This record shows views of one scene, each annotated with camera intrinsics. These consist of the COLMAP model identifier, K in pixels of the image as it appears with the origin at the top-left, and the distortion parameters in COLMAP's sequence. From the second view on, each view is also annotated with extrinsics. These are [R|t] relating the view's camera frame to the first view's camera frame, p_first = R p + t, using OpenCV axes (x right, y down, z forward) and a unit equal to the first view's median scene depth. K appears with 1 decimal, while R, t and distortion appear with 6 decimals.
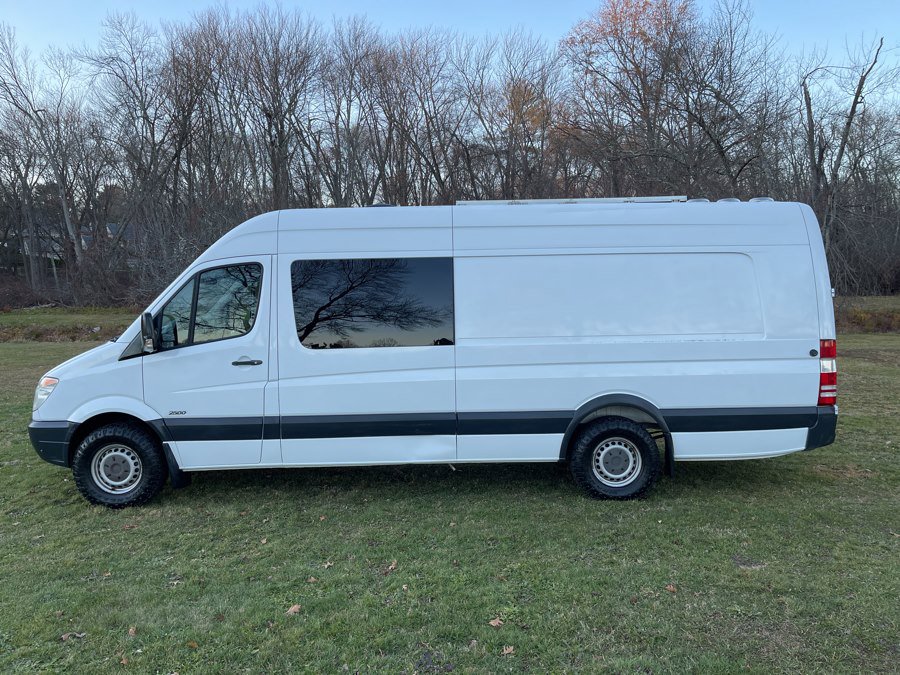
lens RADIAL K [[679.7, 0, 450.3], [0, 679.7, 337.1], [0, 0, 1]] dist [0.083782, -0.115840]
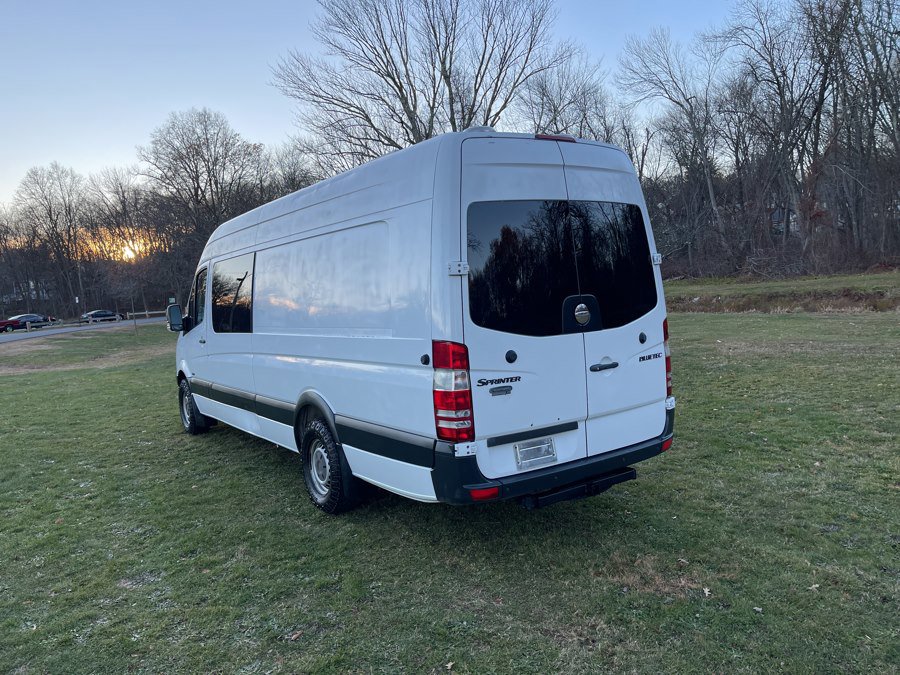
lens RADIAL K [[679.7, 0, 448.2], [0, 679.7, 333.6], [0, 0, 1]] dist [0.083782, -0.115840]
pose [[0.556057, 0.028819, -0.830645, 1.084046], [0.007967, 0.999168, 0.040000, -0.029116], [0.831106, -0.028860, 0.555364, 0.642675]]
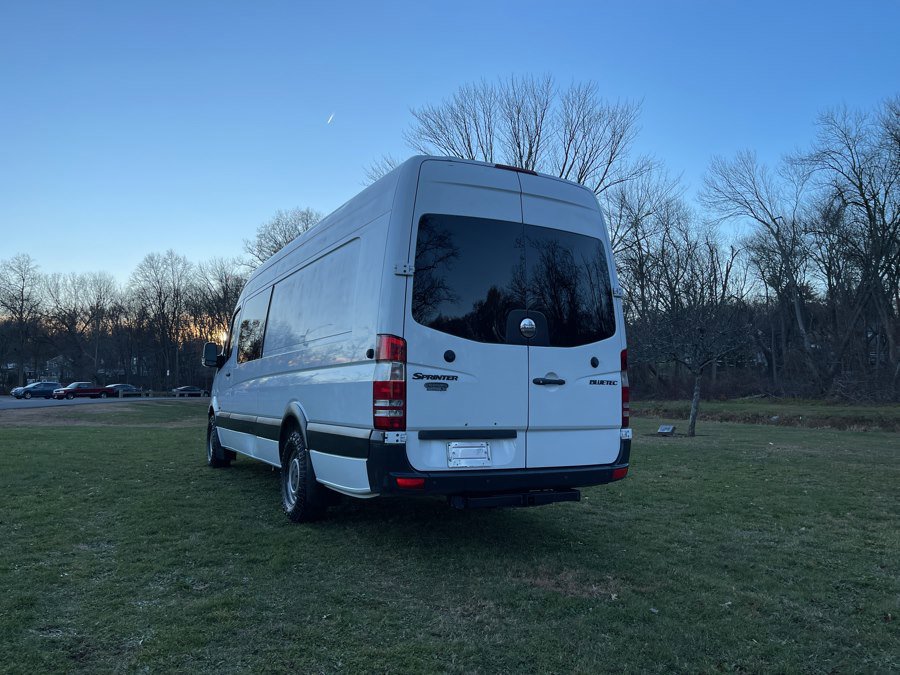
lens RADIAL K [[679.7, 0, 451.8], [0, 679.7, 337.3], [0, 0, 1]] dist [0.083782, -0.115840]
pose [[0.461680, -0.058211, -0.885135, 1.191263], [-0.072717, 0.992002, -0.103168, 0.072891], [0.884061, 0.111995, 0.453754, 0.742083]]
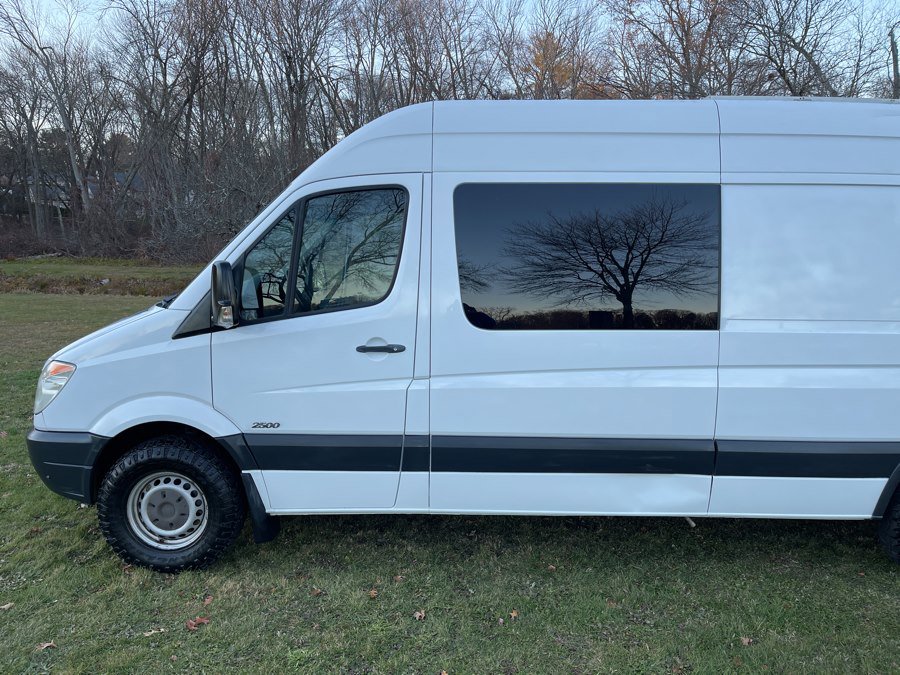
lens RADIAL K [[679.7, 0, 455.1], [0, 679.7, 335.4], [0, 0, 1]] dist [0.083782, -0.115840]
pose [[0.999550, 0.029992, -0.000049, -0.226565], [-0.029948, 0.998186, 0.052225, -0.008440], [0.001615, -0.052200, 0.998635, 0.381420]]
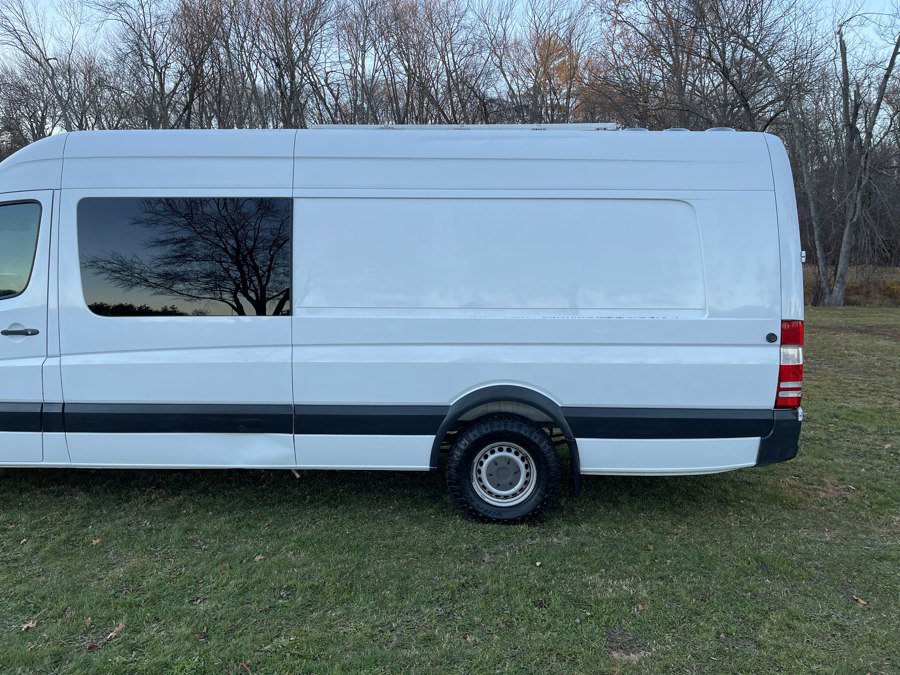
lens RADIAL K [[679.7, 0, 452.1], [0, 679.7, 334.8], [0, 0, 1]] dist [0.083782, -0.115840]
pose [[0.998986, 0.025461, -0.037131, 0.209814], [-0.023522, 0.998383, 0.051745, -0.010314], [0.038388, -0.050819, 0.997970, 0.247849]]
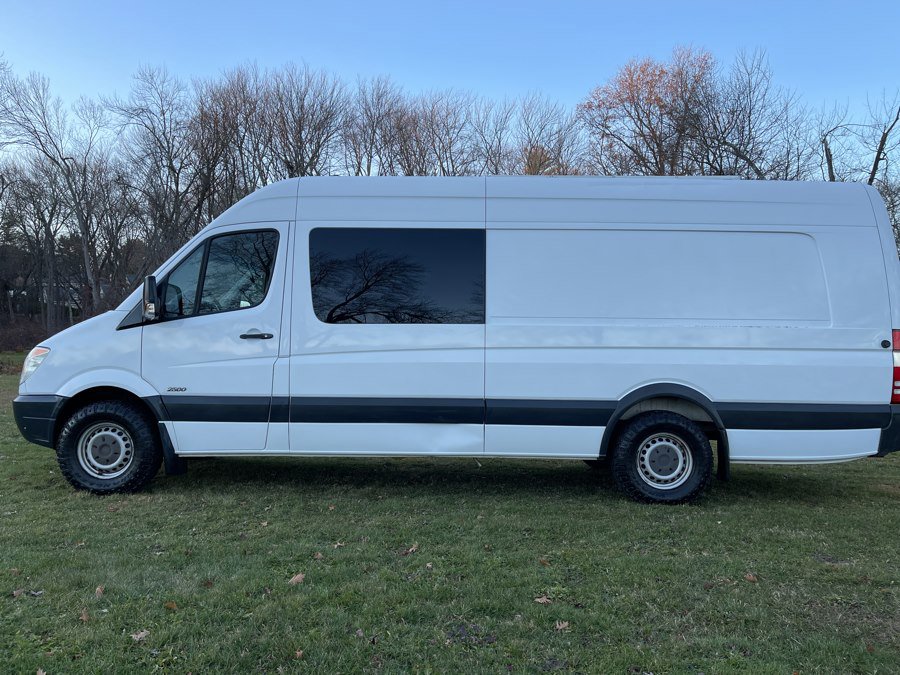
lens RADIAL K [[679.7, 0, 450.8], [0, 679.7, 339.1], [0, 0, 1]] dist [0.083782, -0.115840]
pose [[0.999444, 0.029140, -0.016175, -0.023793], [-0.030448, 0.995697, -0.087528, 0.111355], [0.013554, 0.087972, 0.996031, 0.097450]]
